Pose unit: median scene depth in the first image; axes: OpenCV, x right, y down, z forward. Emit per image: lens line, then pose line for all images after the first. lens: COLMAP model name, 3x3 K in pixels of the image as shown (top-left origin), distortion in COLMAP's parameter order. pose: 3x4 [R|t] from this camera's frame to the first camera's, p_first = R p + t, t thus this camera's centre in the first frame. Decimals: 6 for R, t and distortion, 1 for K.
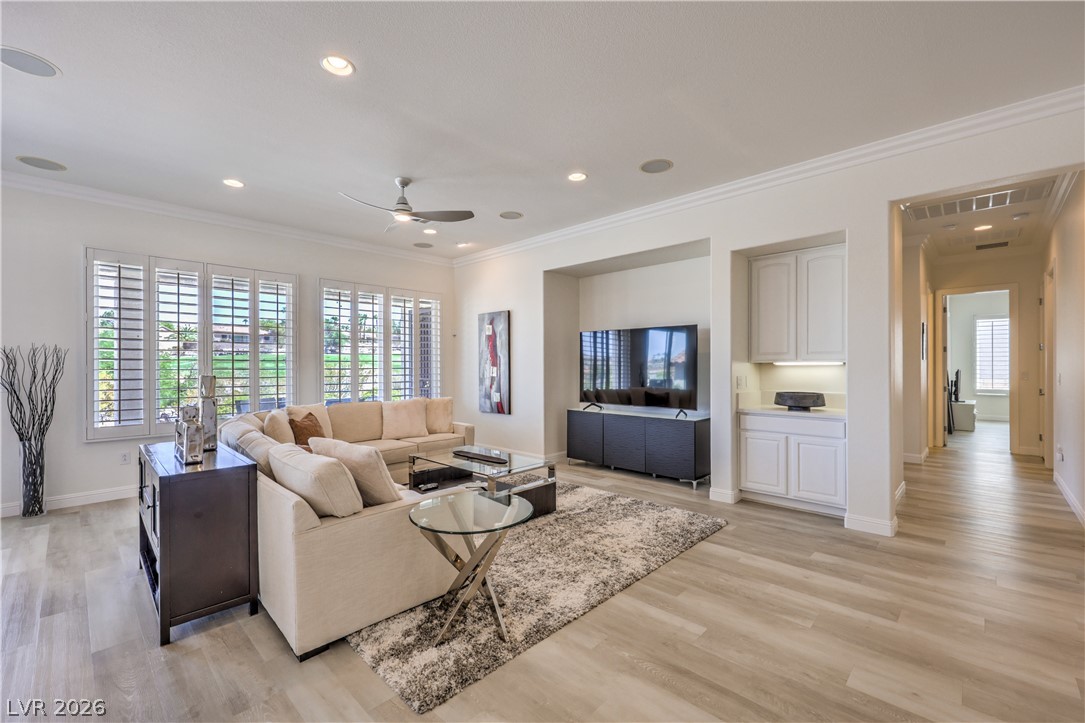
lens RADIAL K [[456.2, 0, 548.9], [0, 456.2, 364.3], [0, 0, 1]] dist [0.000363, -0.000914]
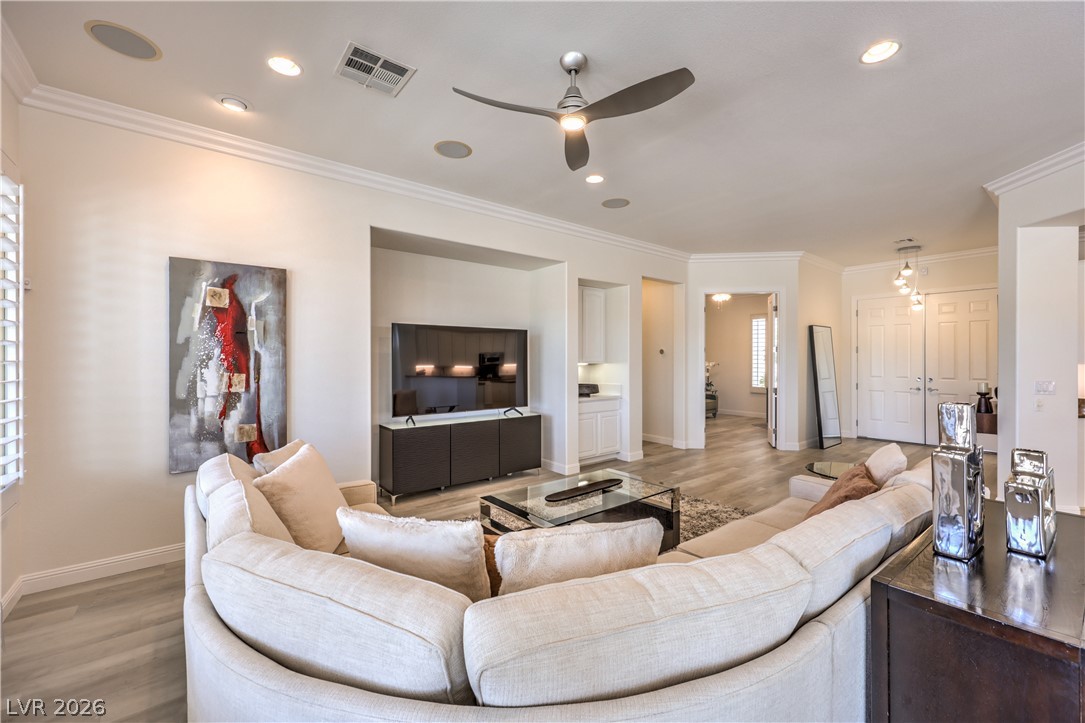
lens RADIAL K [[441.7, 0, 553.0], [0, 441.7, 359.3], [0, 0, 1]] dist [-0.001671, -0.000448]
pose [[0.123249, 0.003577, 0.992369, -0.928635], [-0.002322, 0.999992, -0.003316, -0.014875], [-0.992373, -0.001896, 0.123256, 0.993858]]
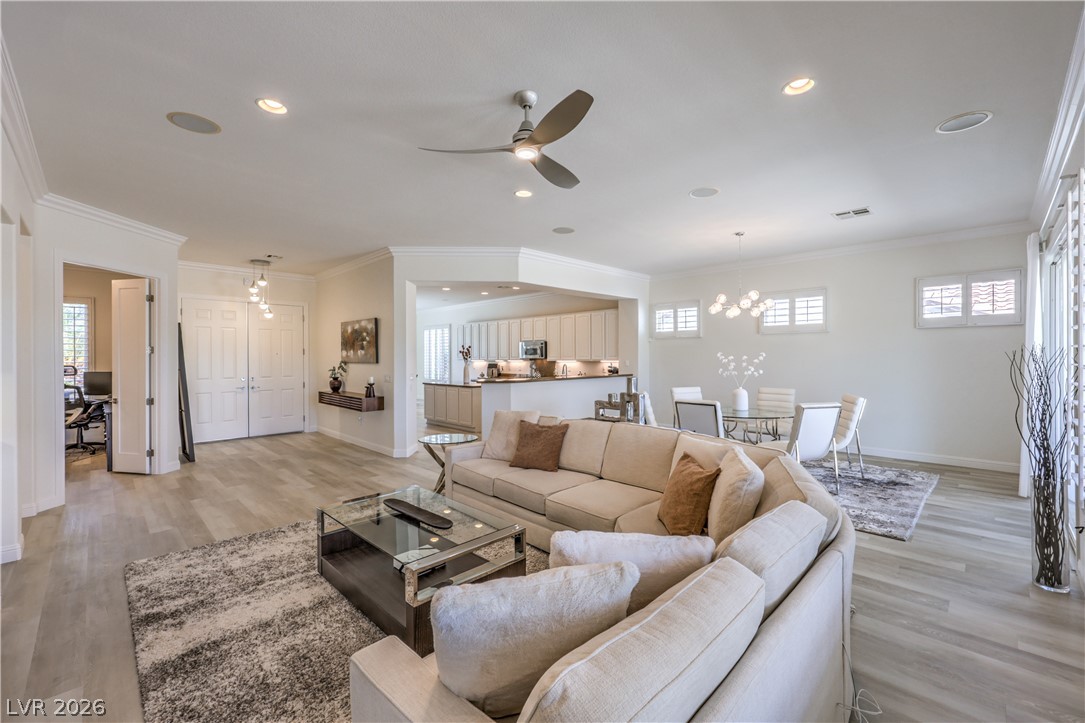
lens RADIAL K [[444.5, 0, 548.2], [0, 444.5, 358.4], [0, 0, 1]] dist [0.000337, 0.000047]
pose [[-0.999680, 0.008036, 0.024006, -0.380055], [0.008104, 0.999963, 0.002719, -0.027003], [-0.023983, 0.002912, -0.999708, 1.709386]]
